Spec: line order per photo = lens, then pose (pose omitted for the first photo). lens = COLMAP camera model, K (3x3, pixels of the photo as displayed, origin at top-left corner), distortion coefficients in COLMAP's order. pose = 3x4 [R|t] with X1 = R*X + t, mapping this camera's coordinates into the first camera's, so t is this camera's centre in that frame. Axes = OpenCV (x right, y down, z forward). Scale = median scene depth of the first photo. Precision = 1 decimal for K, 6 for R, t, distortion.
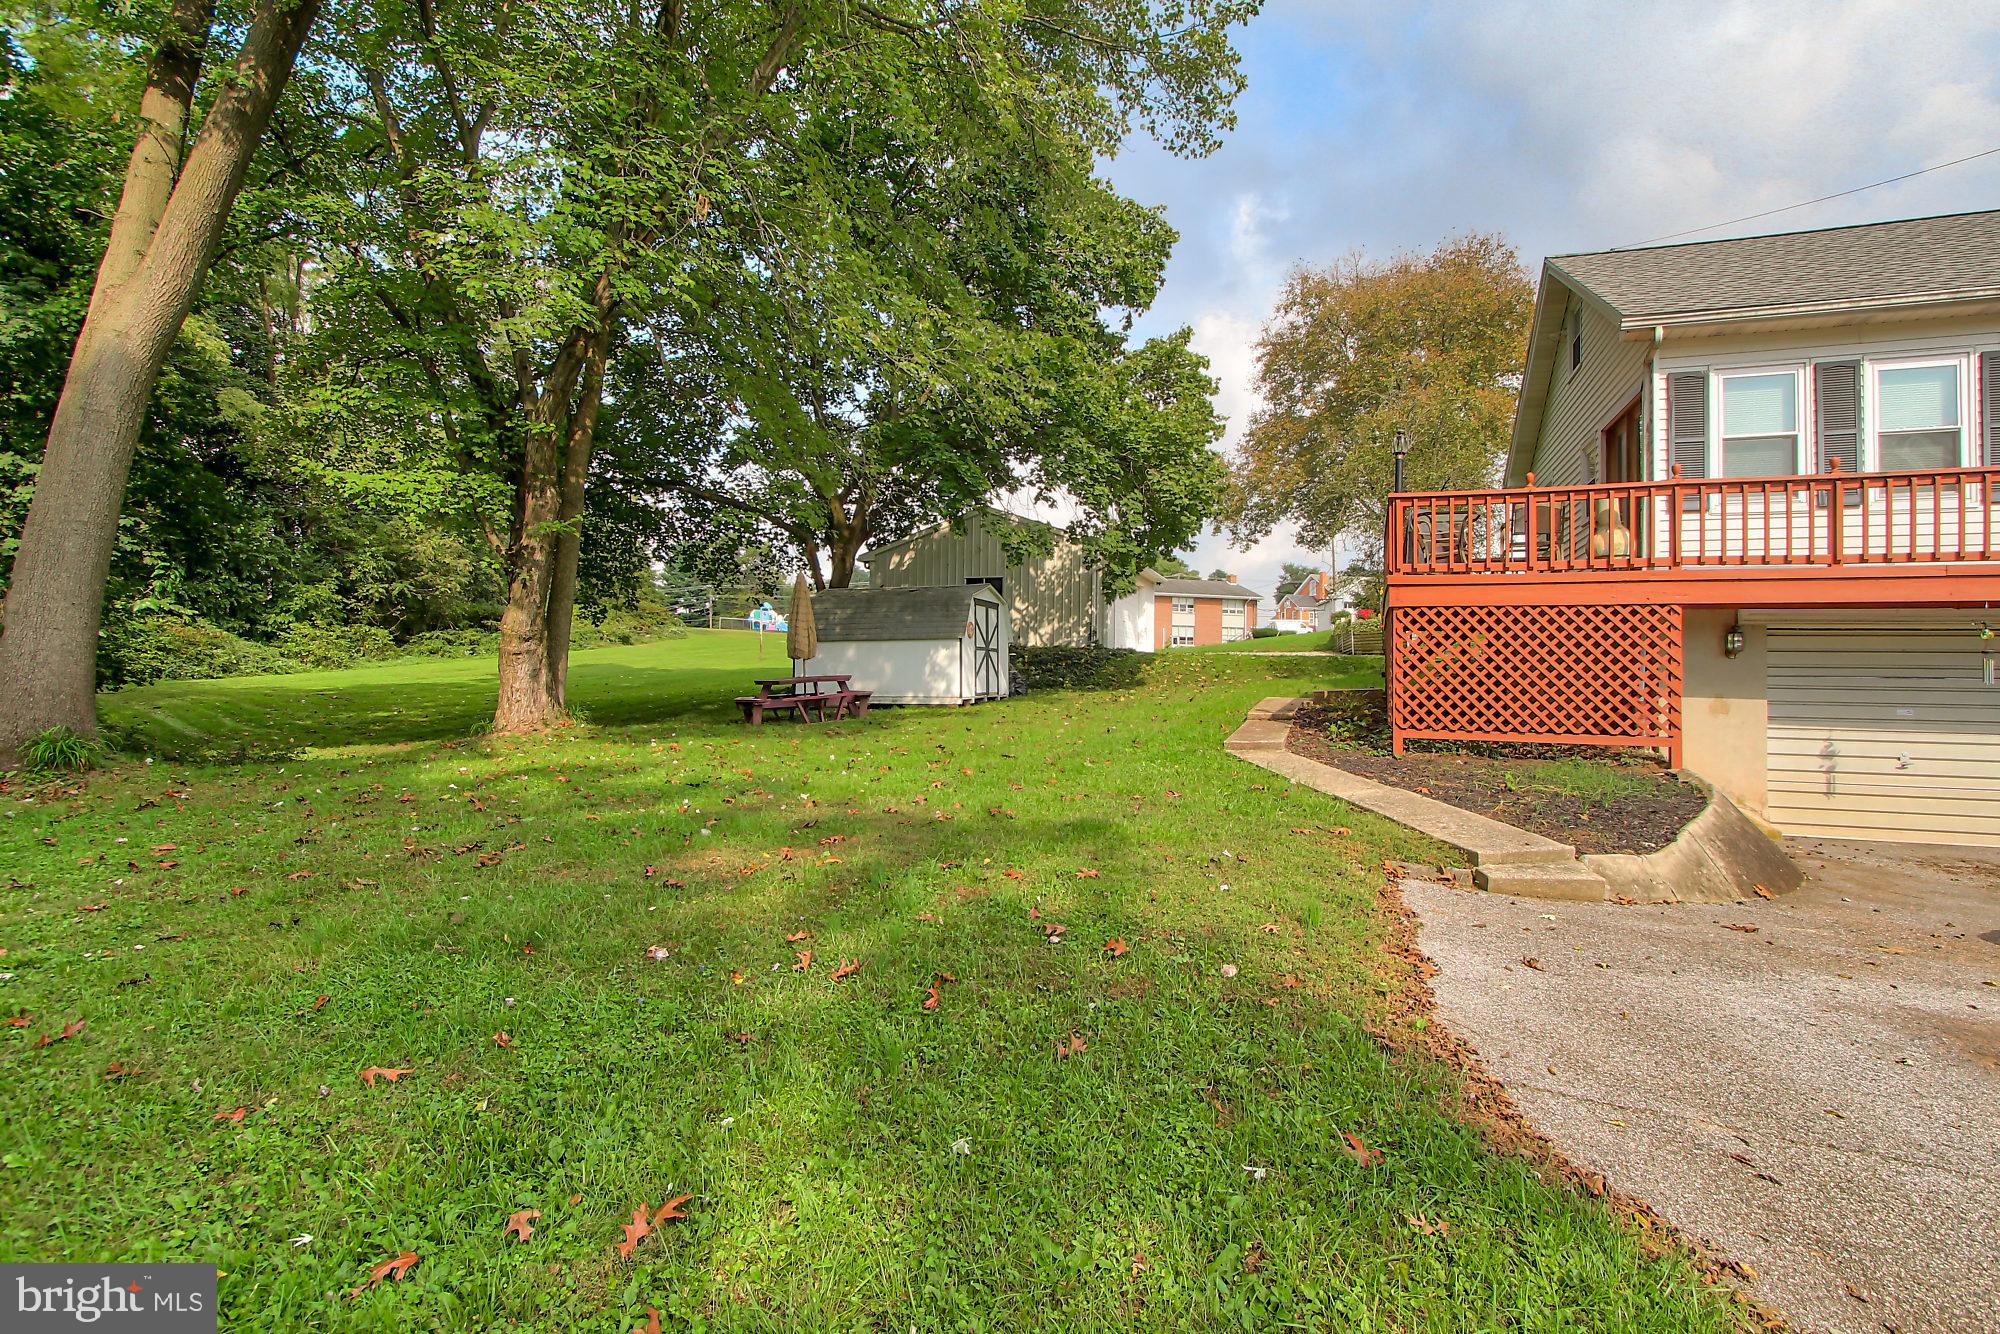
lens RADIAL K [[932.7, 0, 1014.6], [0, 932.7, 659.7], [0, 0, 1]] dist [-0.001248, 0.000075]
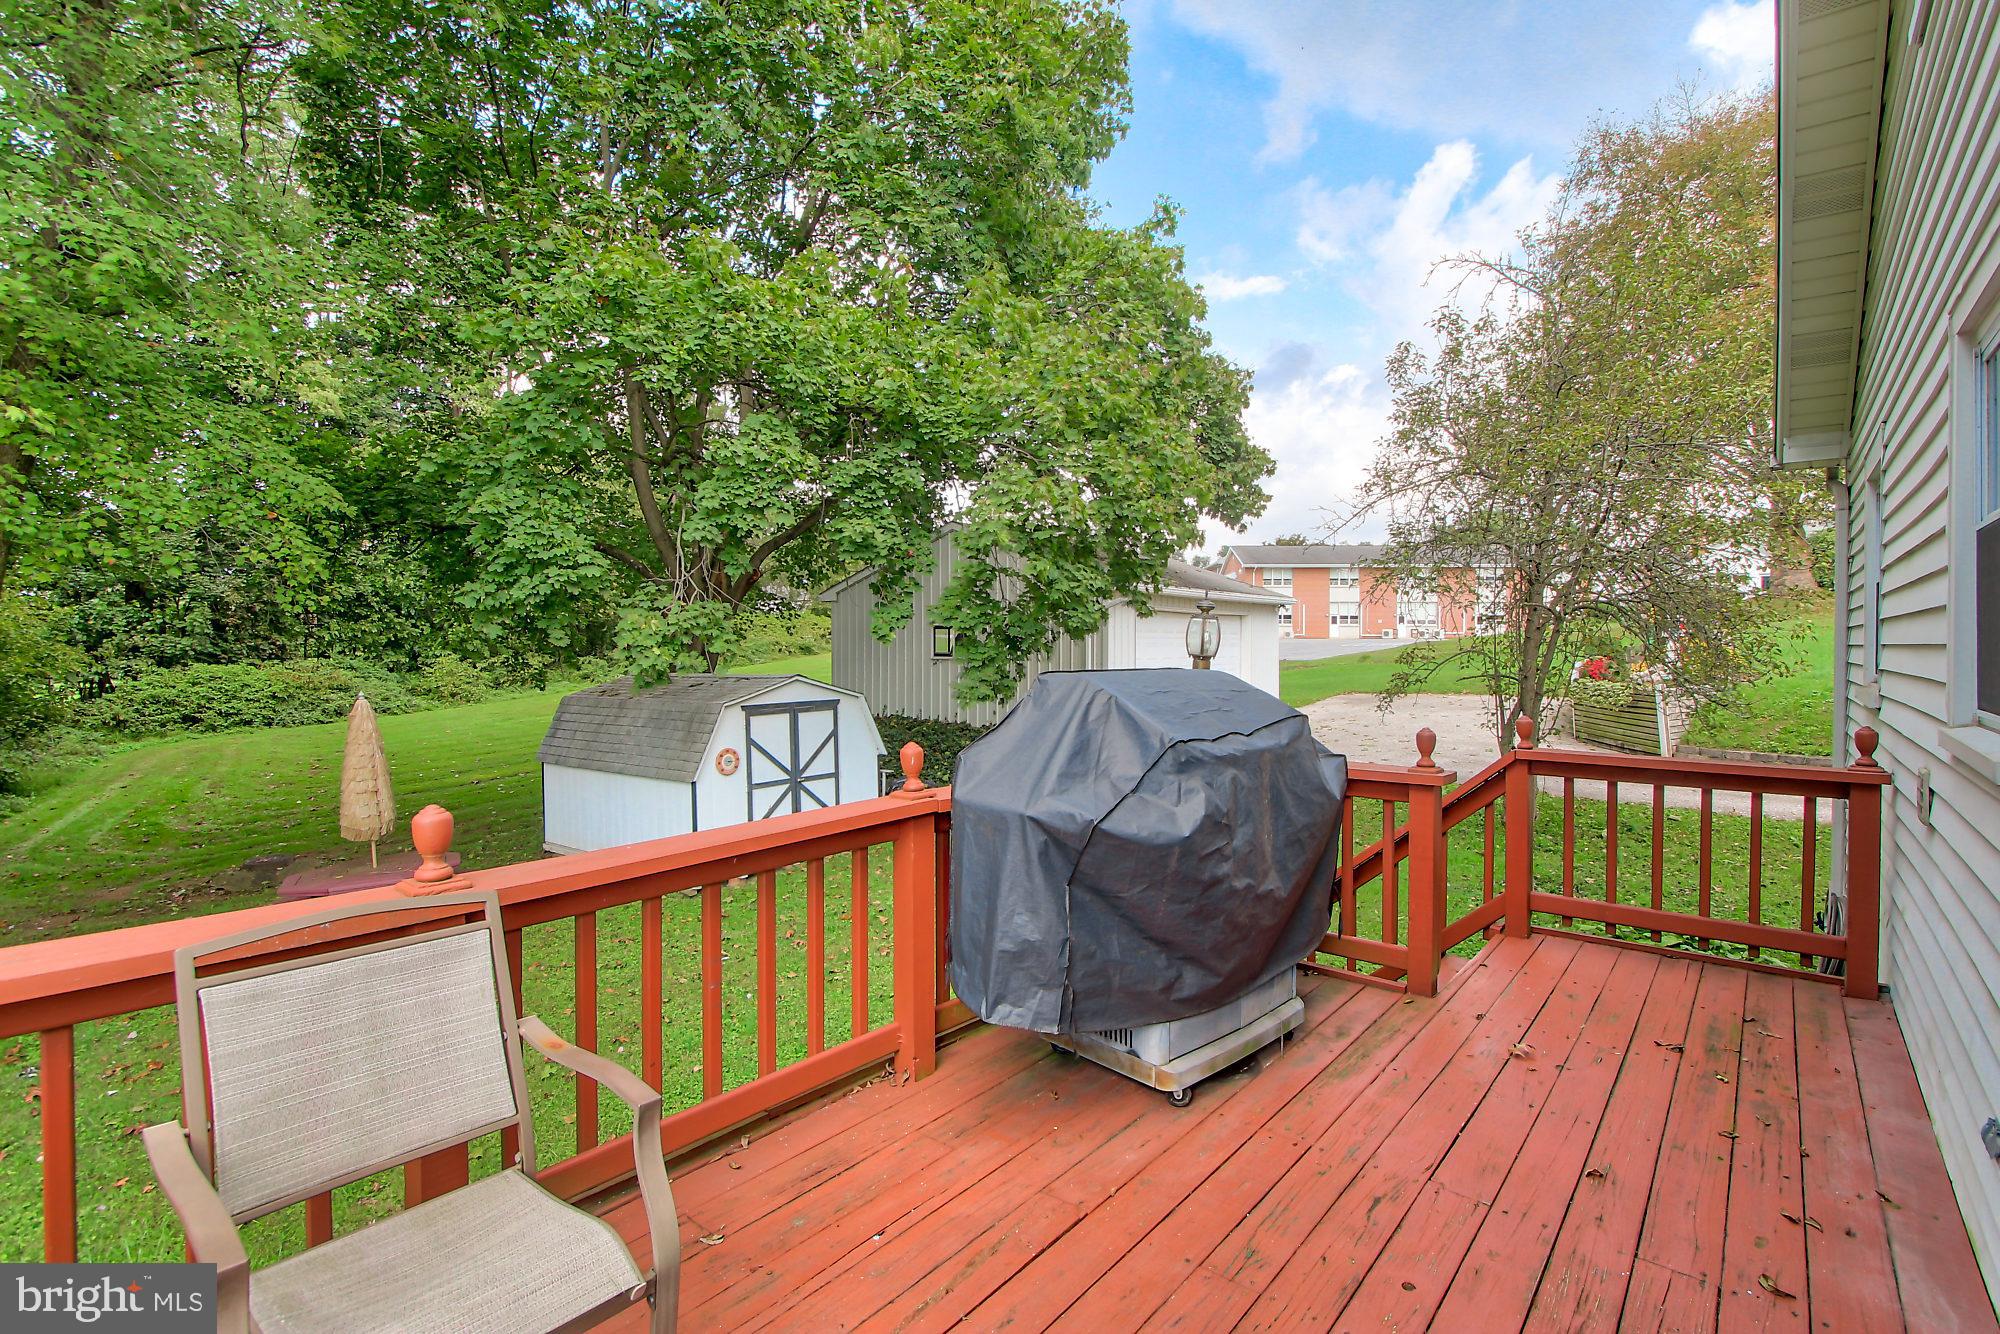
lens RADIAL K [[932.7, 0, 1014.6], [0, 932.7, 659.7], [0, 0, 1]] dist [-0.001248, 0.000075]
pose [[0.946275, -0.009477, -0.323225, 0.327227], [0.019654, 0.999408, 0.028237, -0.112571], [0.322766, -0.033073, 0.945901, 0.496791]]
